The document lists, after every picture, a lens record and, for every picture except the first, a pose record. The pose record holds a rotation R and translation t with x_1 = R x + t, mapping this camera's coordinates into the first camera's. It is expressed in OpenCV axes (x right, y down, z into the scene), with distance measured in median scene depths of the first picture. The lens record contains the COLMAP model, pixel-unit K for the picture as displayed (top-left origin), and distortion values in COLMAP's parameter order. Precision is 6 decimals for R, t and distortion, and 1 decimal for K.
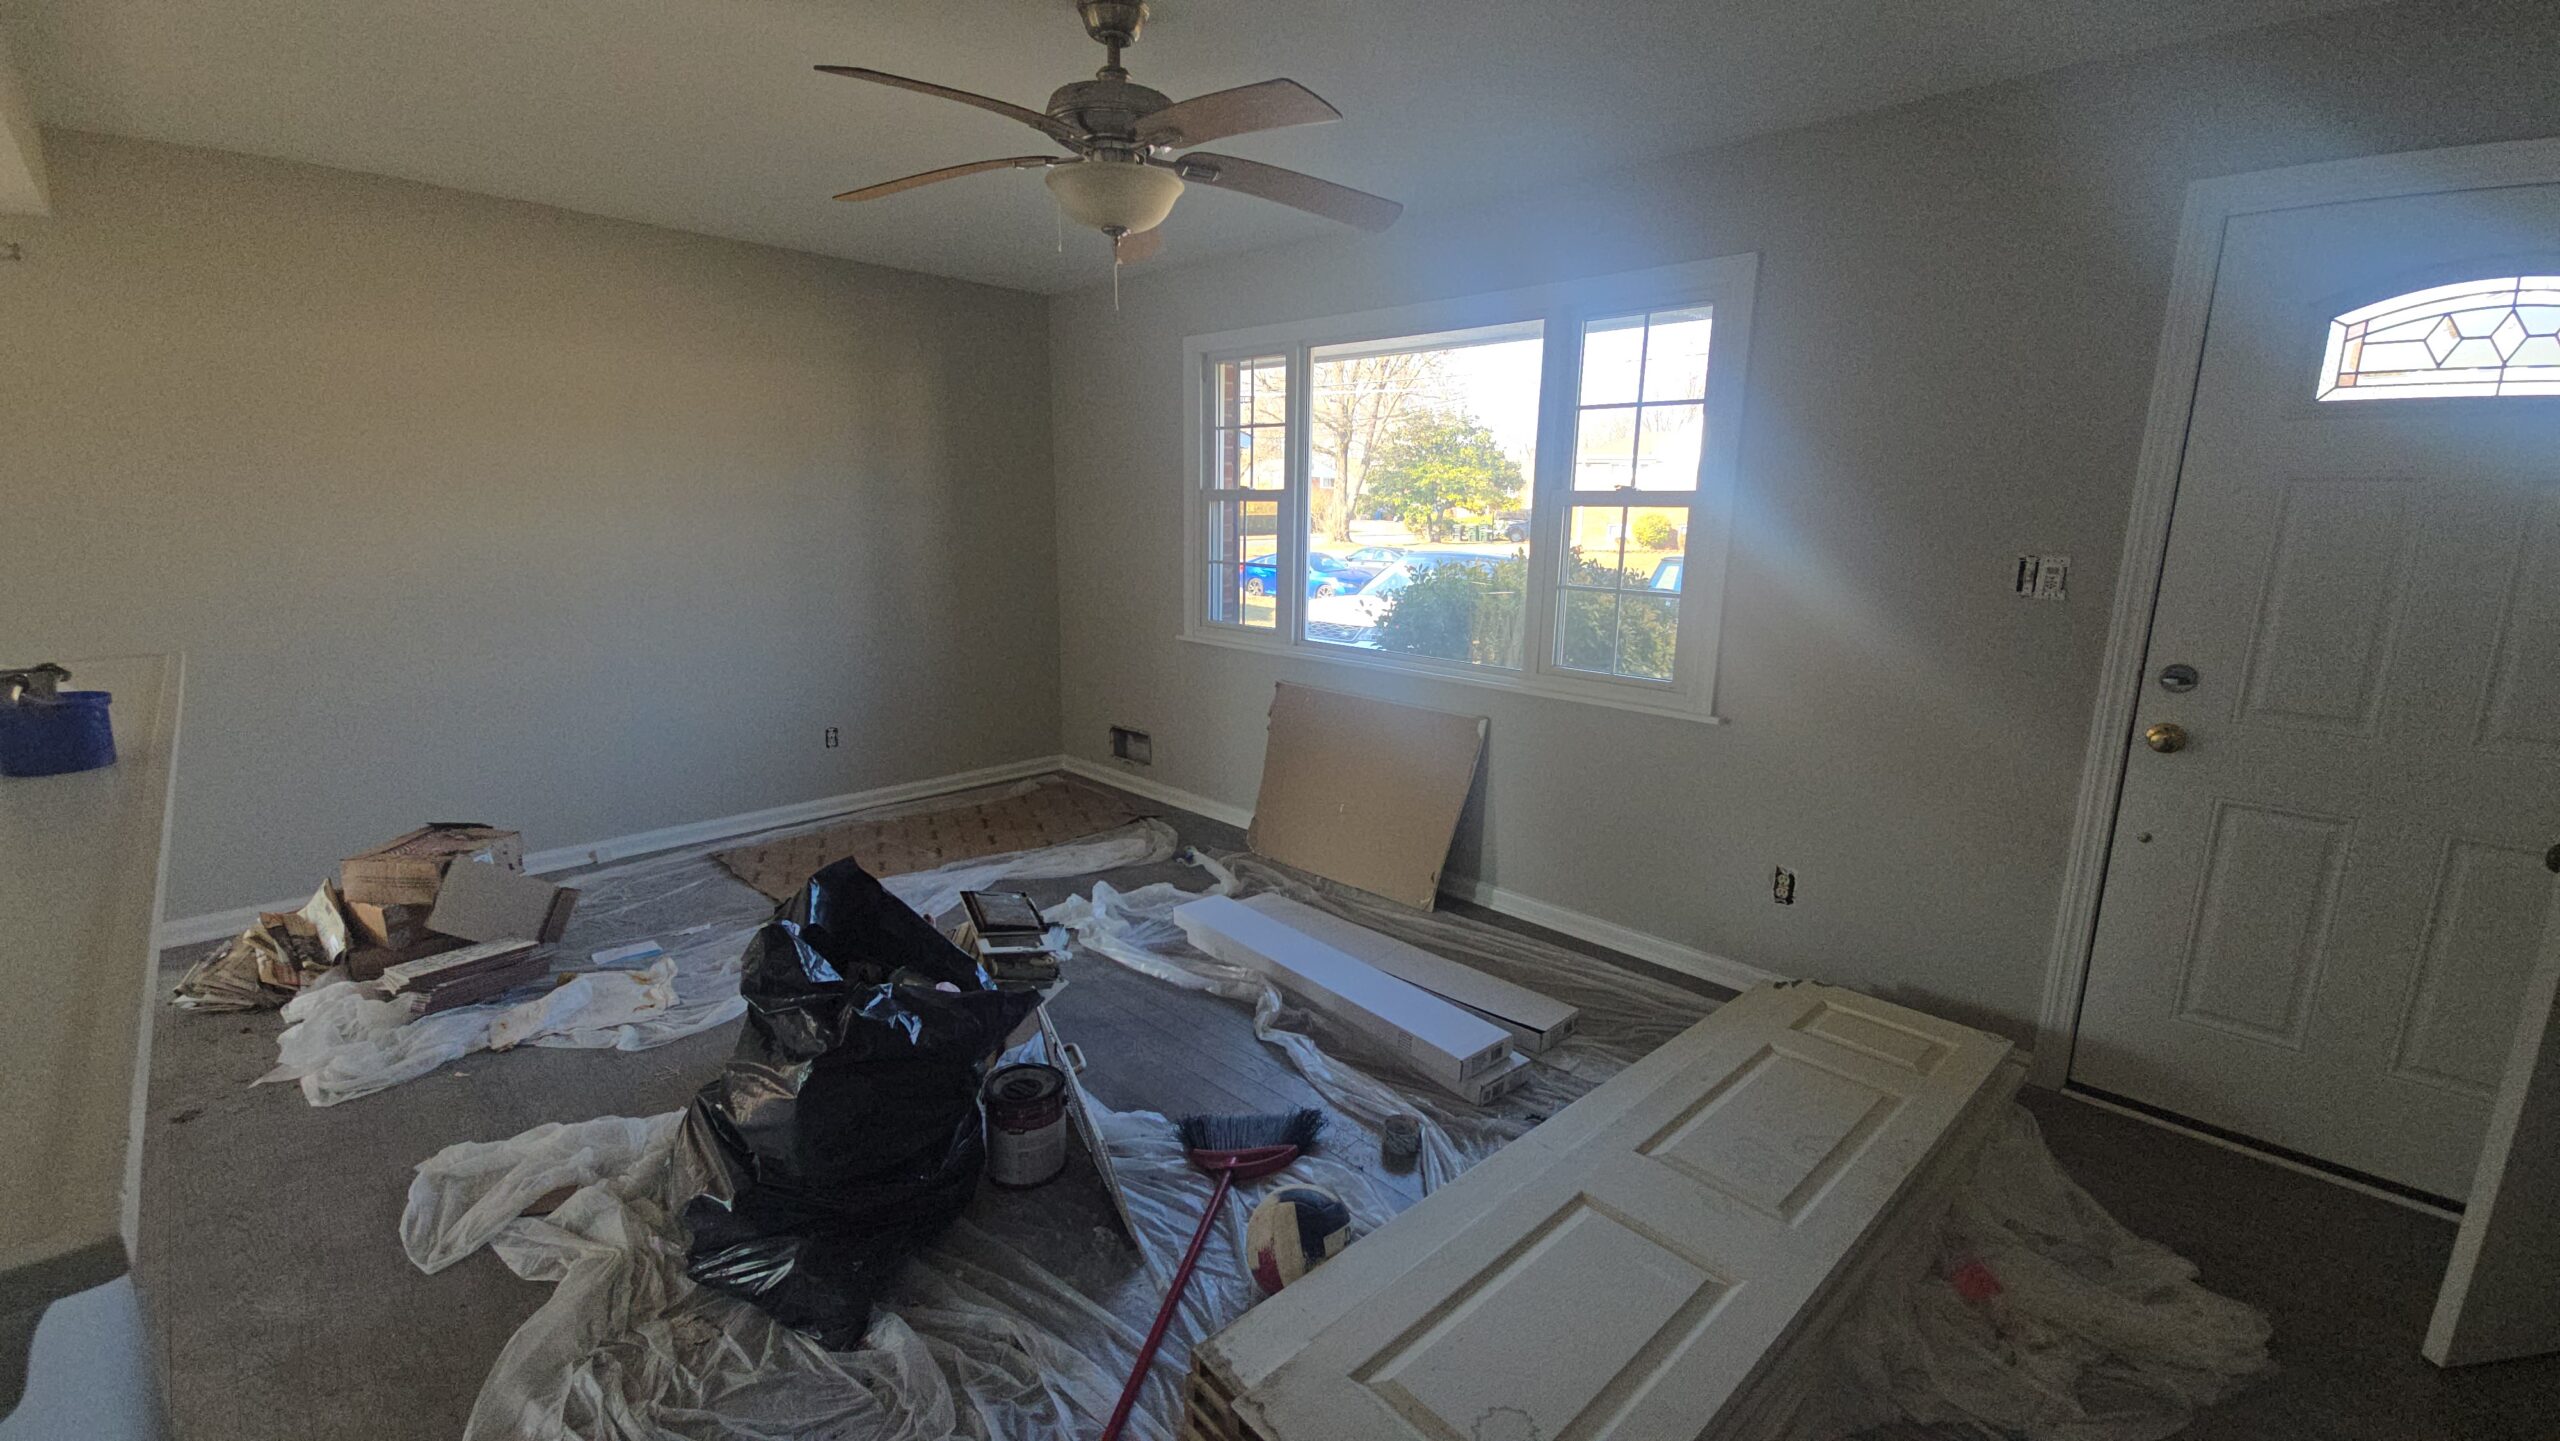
lens RADIAL K [[1038.4, 0, 1283.3], [0, 1038.4, 721.9], [0, 0, 1]] dist [0.000798, -0.000387]
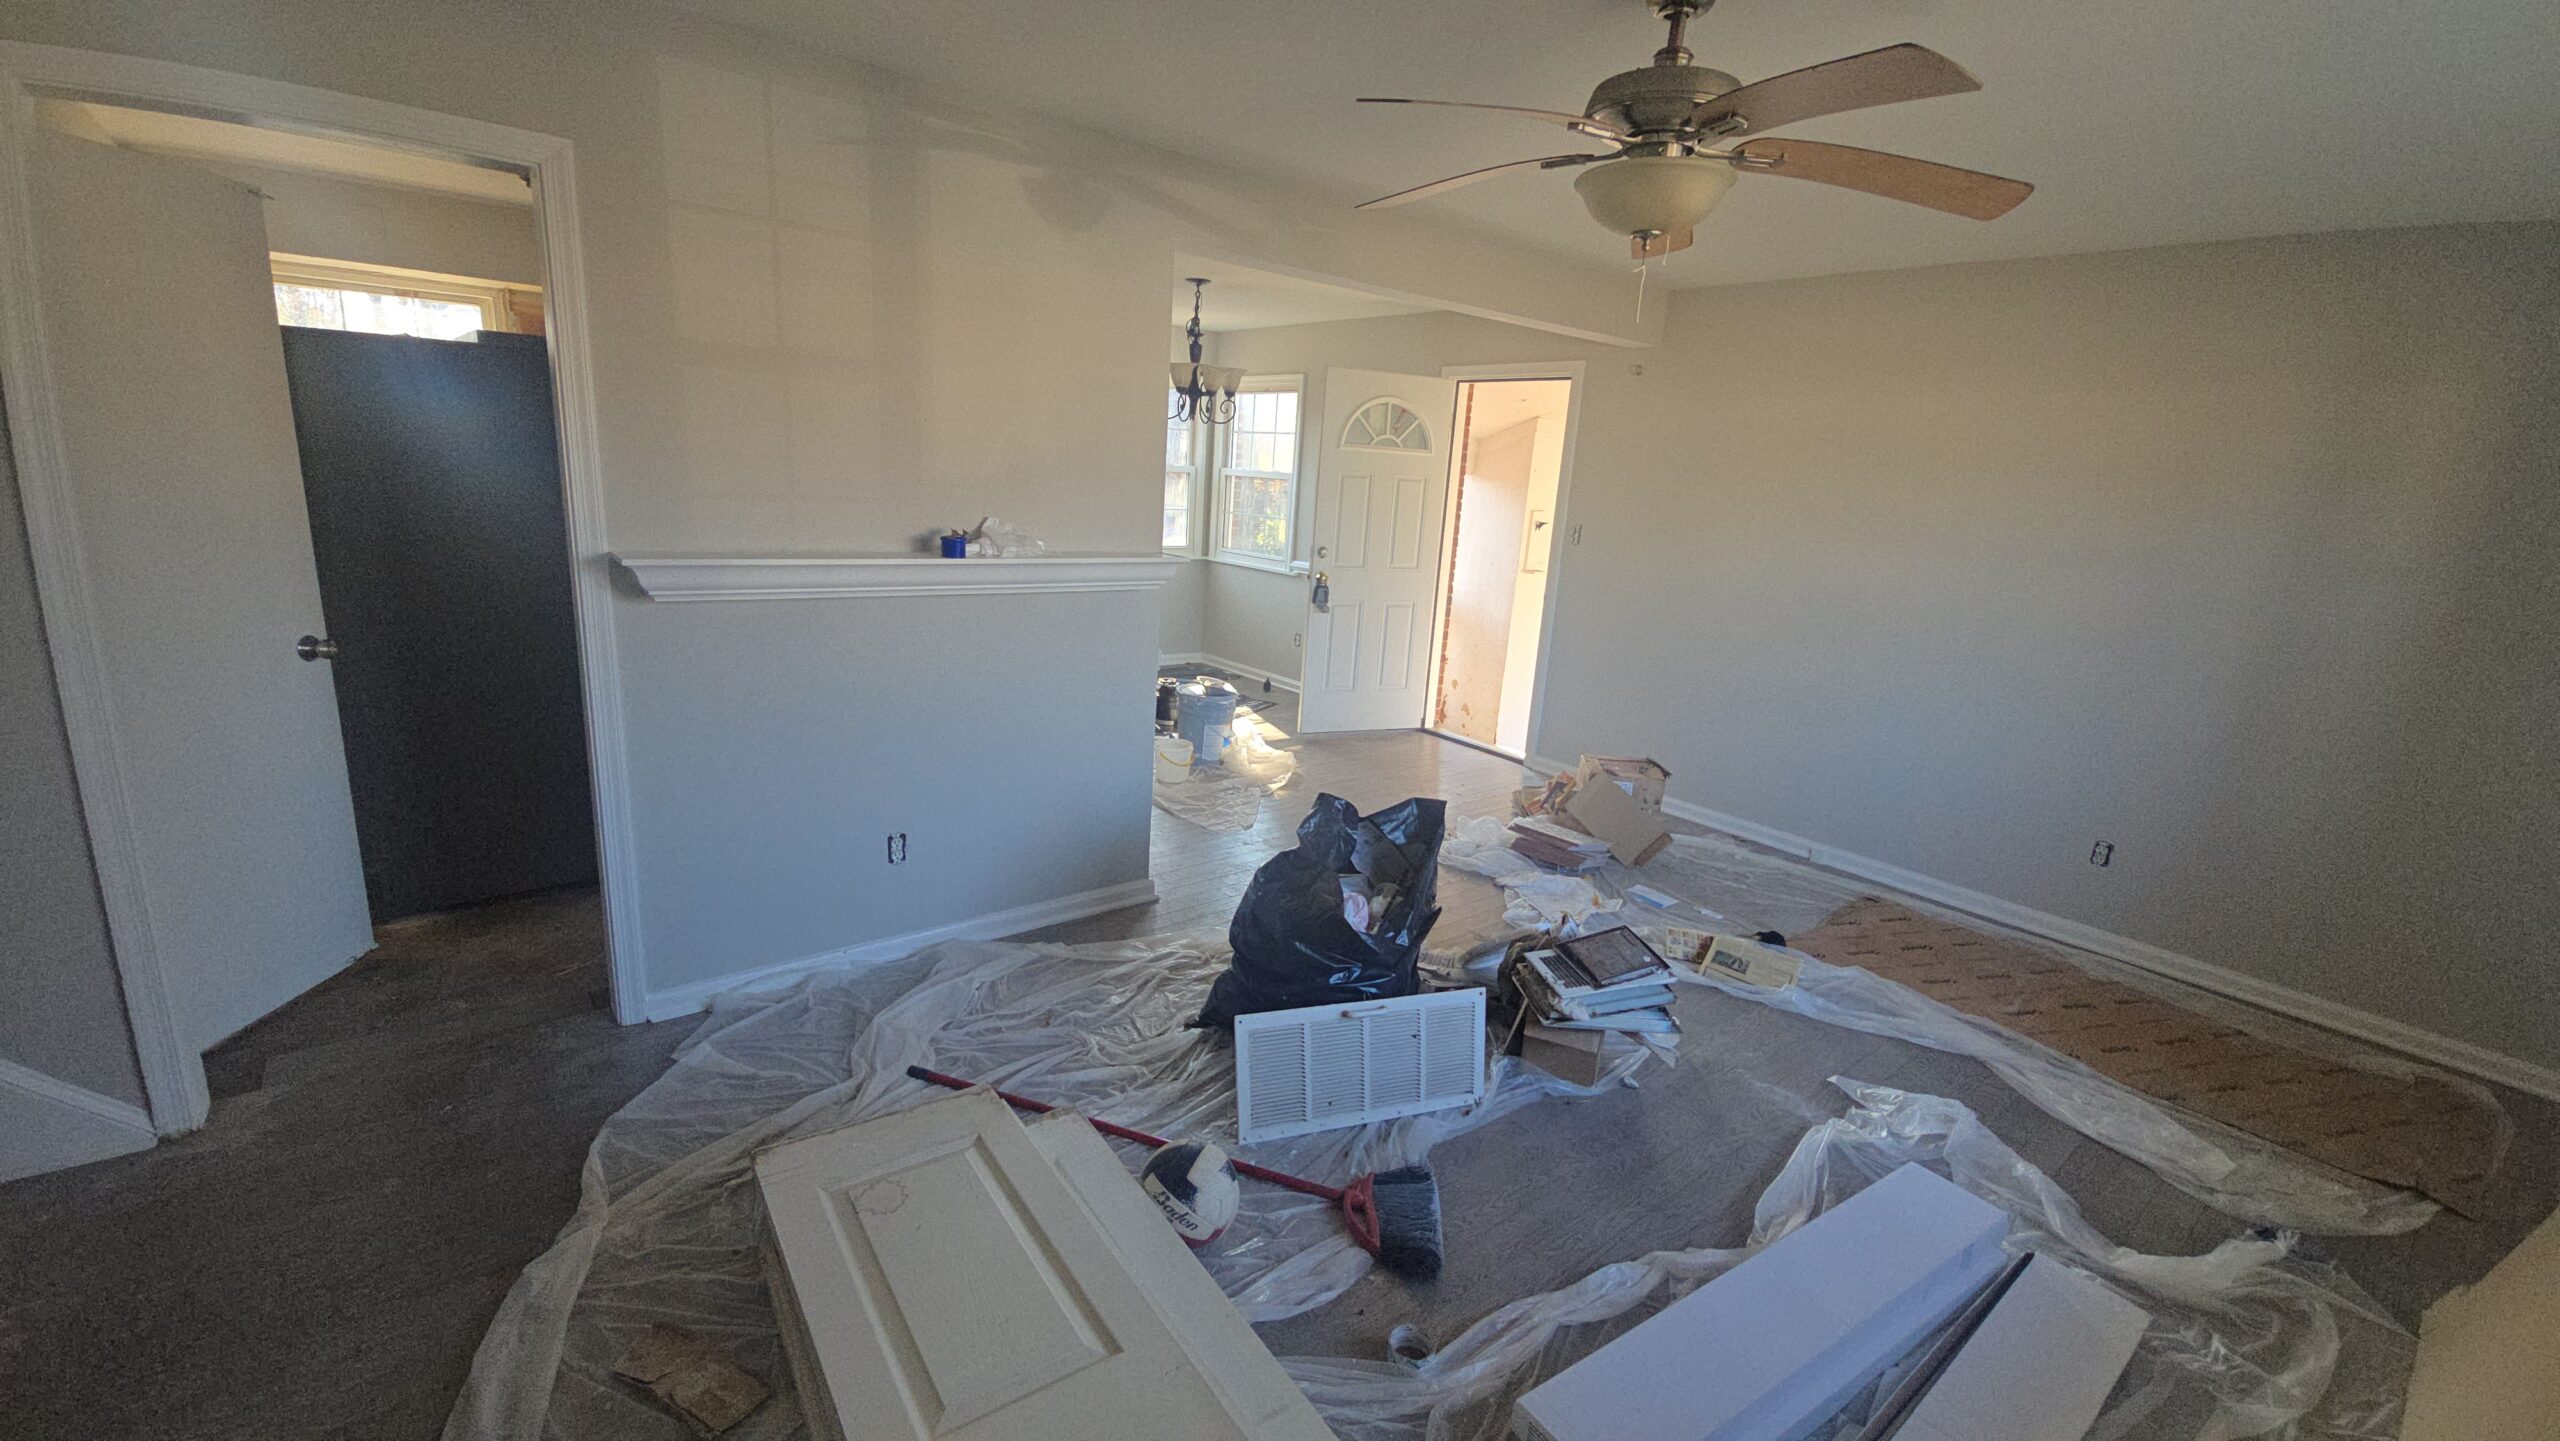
lens RADIAL K [[1038.4, 0, 1283.3], [0, 1038.4, 721.9], [0, 0, 1]] dist [0.000798, -0.000387]
pose [[-0.116414, 0.216874, -0.969233, 0.451563], [-0.270828, 0.931956, 0.241062, -0.117451], [0.955563, 0.290558, -0.049757, 0.474659]]
